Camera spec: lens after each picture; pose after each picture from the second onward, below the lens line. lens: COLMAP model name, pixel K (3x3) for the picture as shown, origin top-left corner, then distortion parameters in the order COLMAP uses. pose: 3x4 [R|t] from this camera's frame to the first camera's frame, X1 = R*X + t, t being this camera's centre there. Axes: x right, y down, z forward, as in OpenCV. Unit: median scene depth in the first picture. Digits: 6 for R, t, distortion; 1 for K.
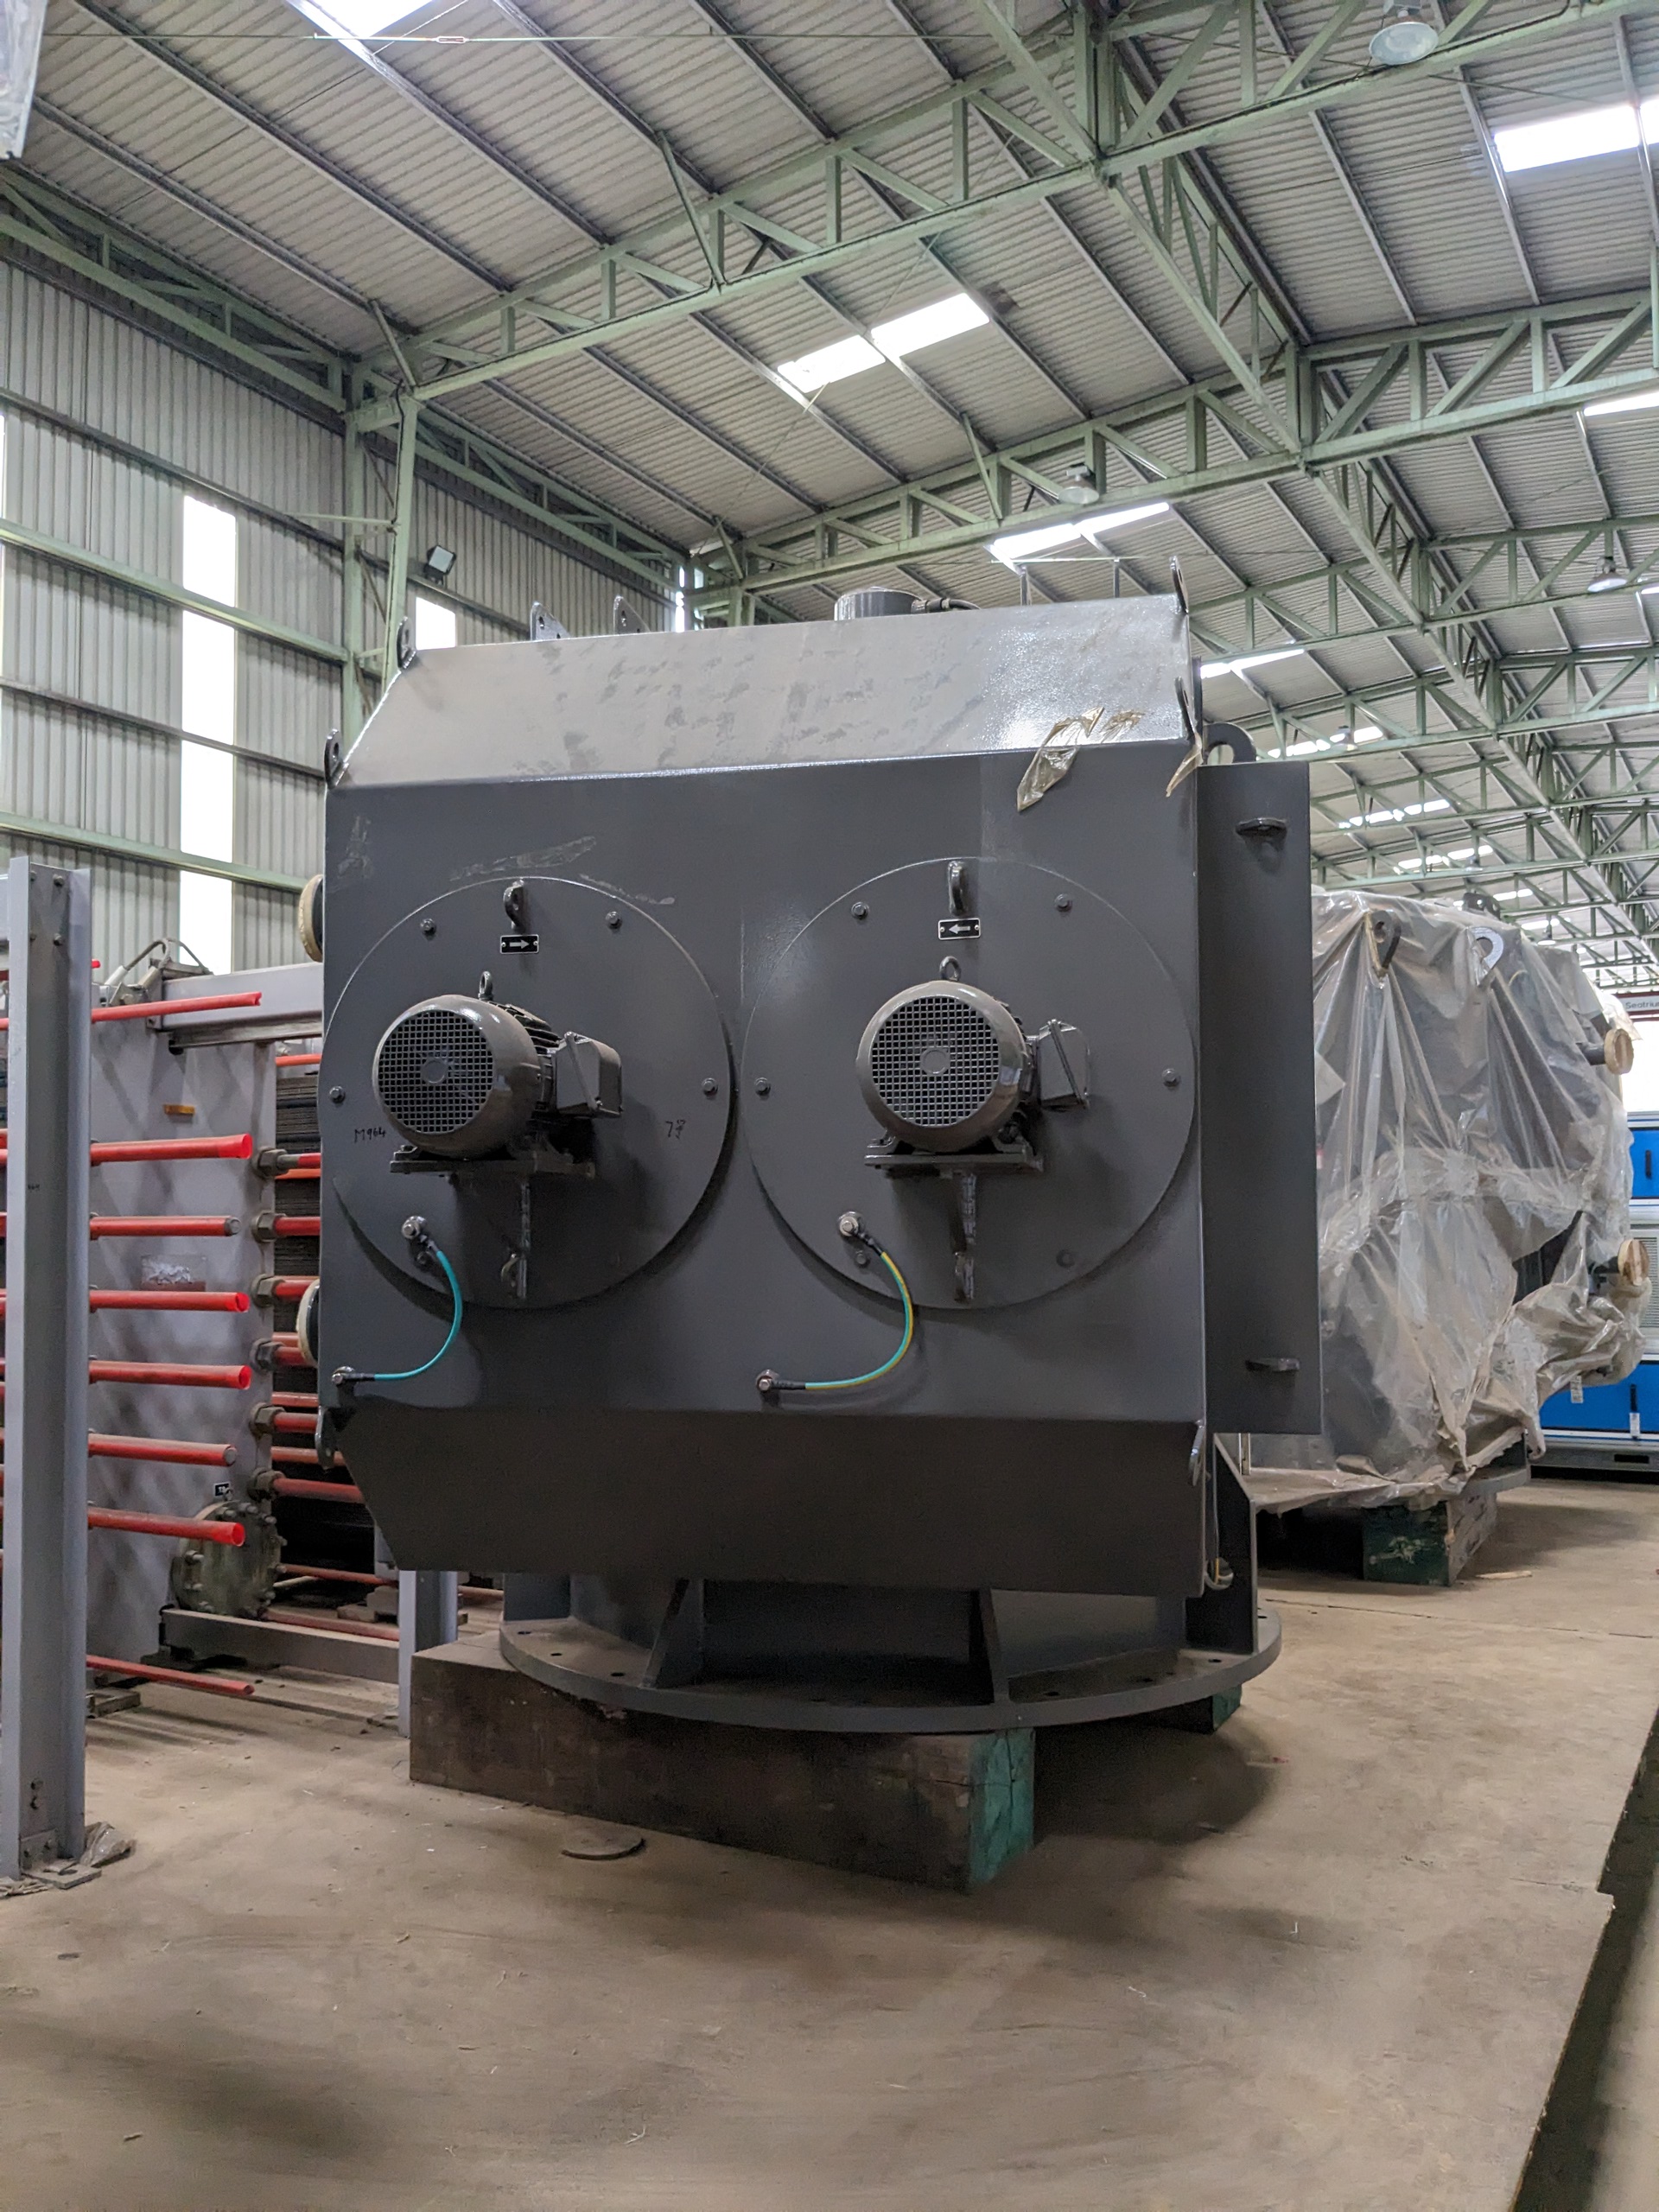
lens RADIAL K [[1749.0, 0, 829.5], [0, 1749.0, 1106.0], [0, 0, 1]] dist [0.085071, 0.001460]
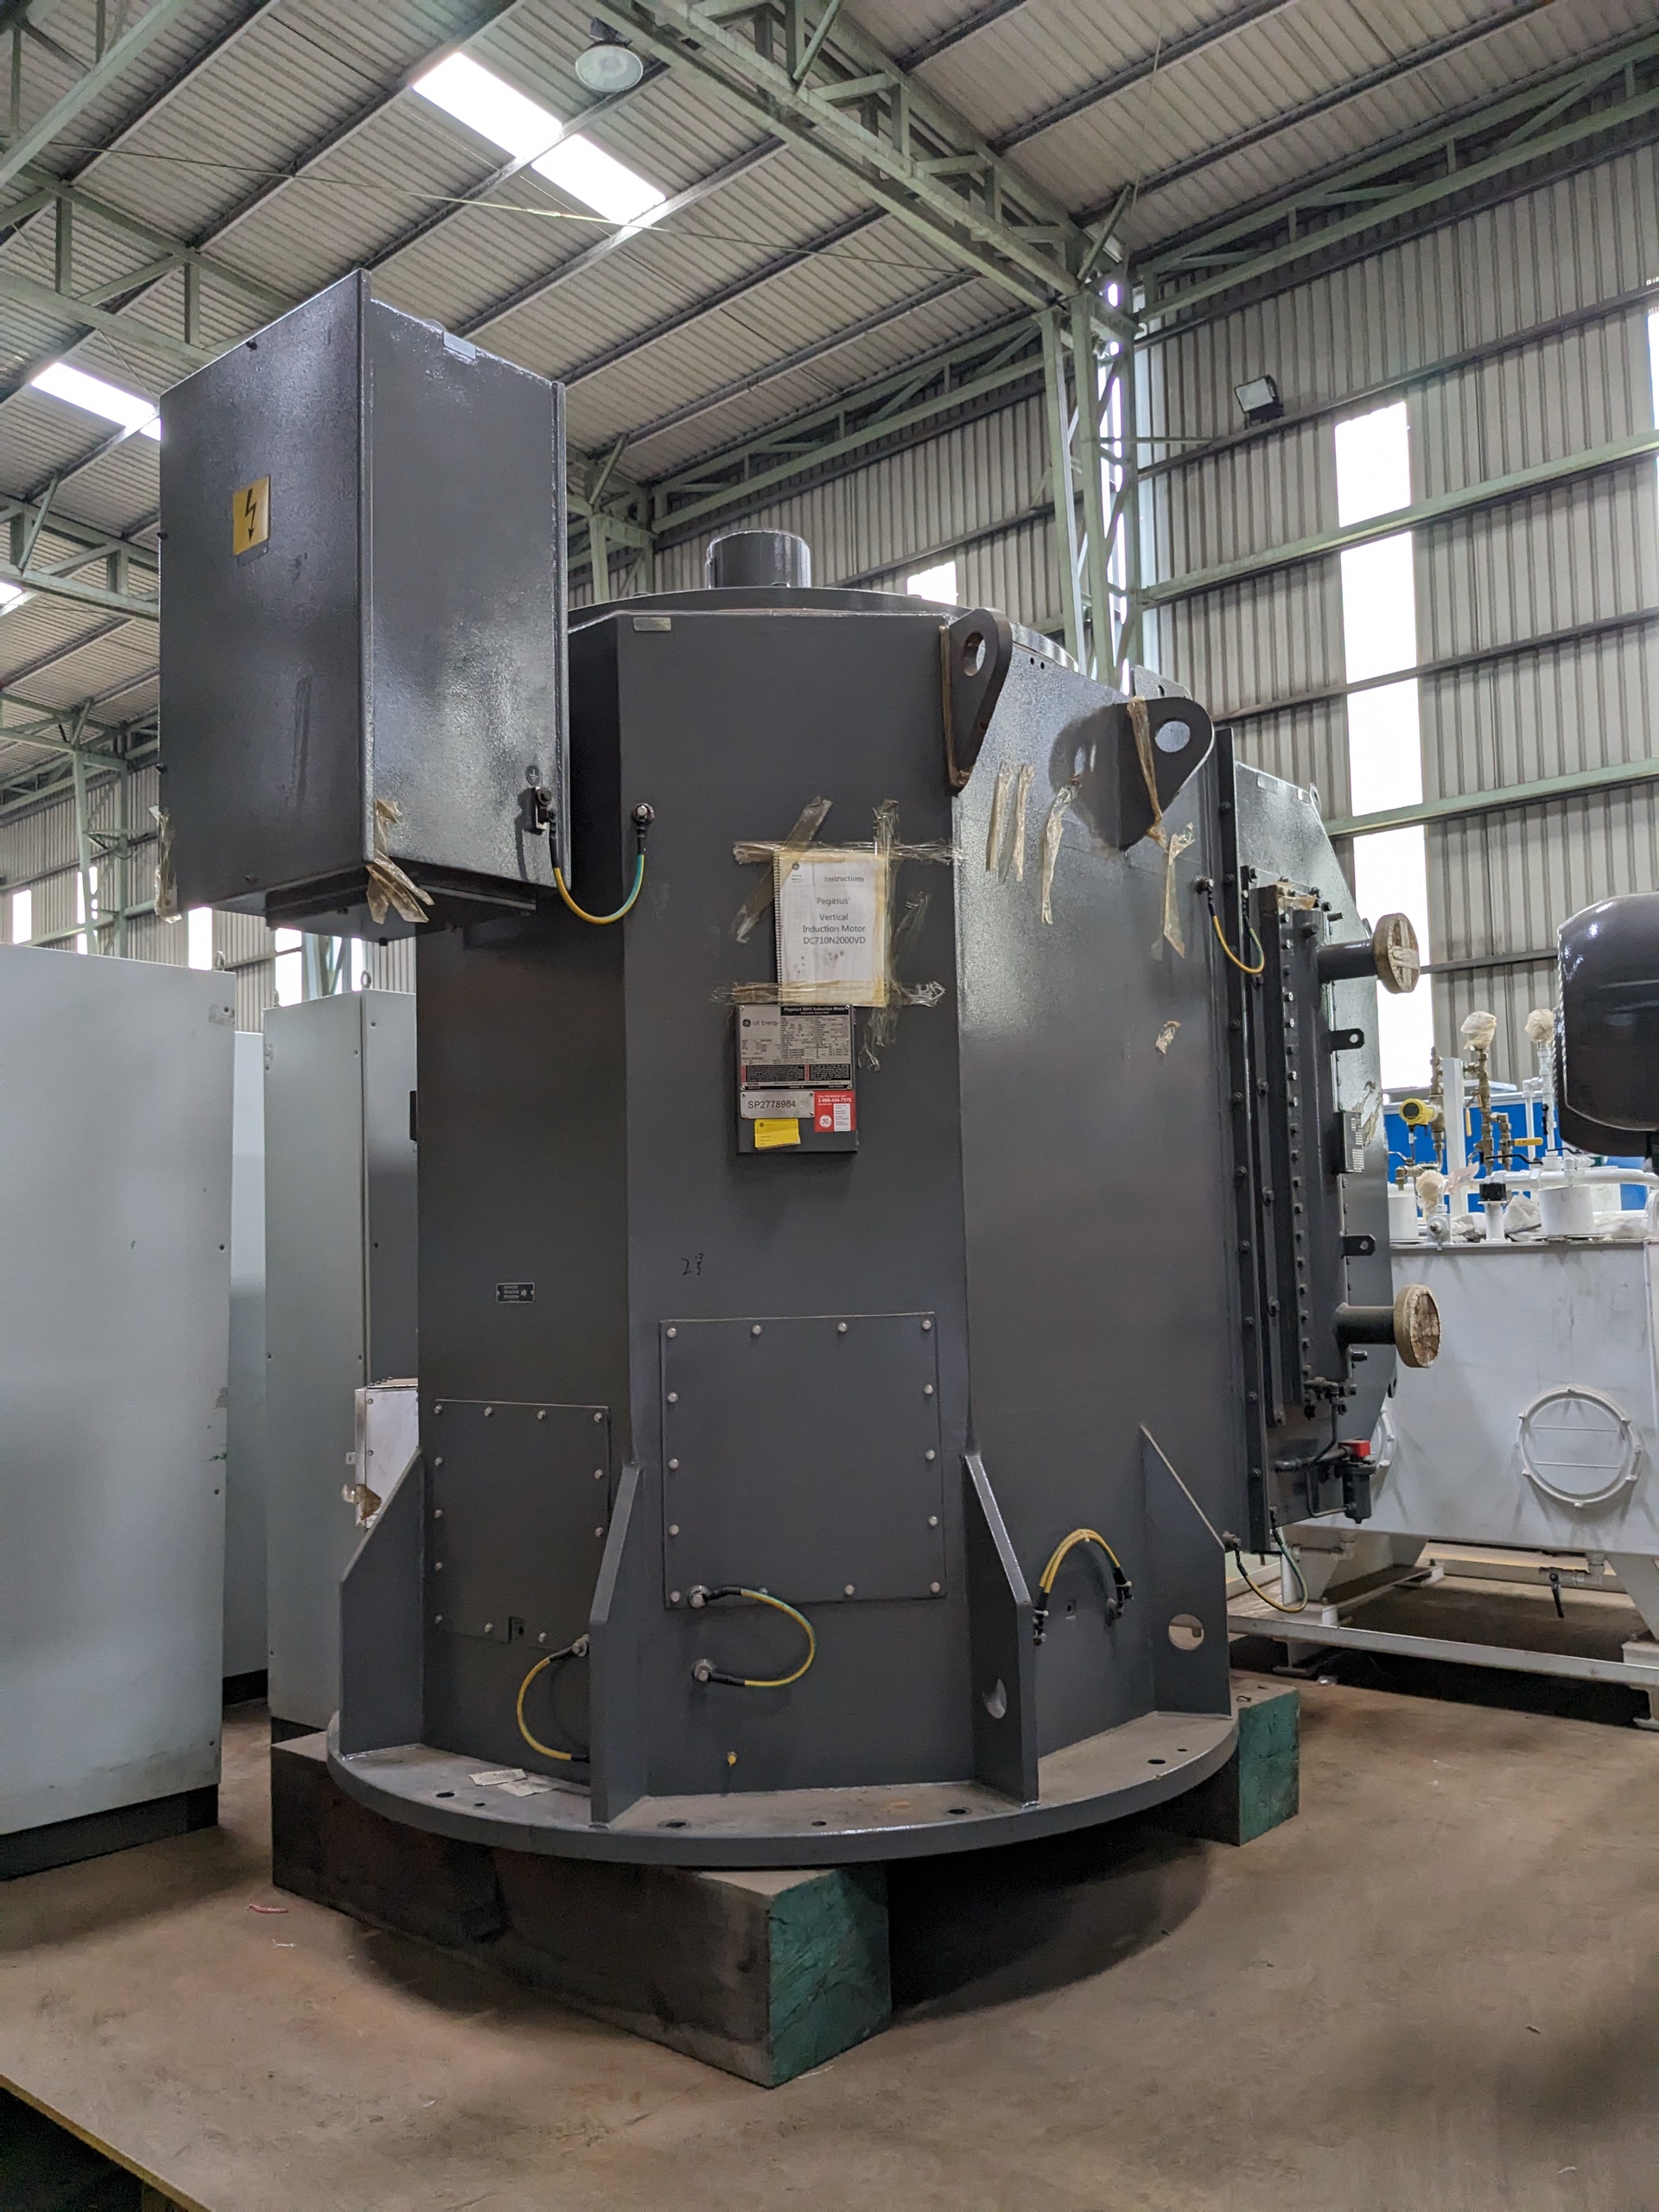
lens RADIAL K [[1749.0, 0, 829.5], [0, 1749.0, 1106.0], [0, 0, 1]] dist [0.085071, 0.001460]
pose [[-0.200361, -0.079339, -0.976504, 0.539539], [0.078514, 0.992210, -0.096724, 0.067412], [0.976571, -0.096049, -0.192571, 0.873576]]
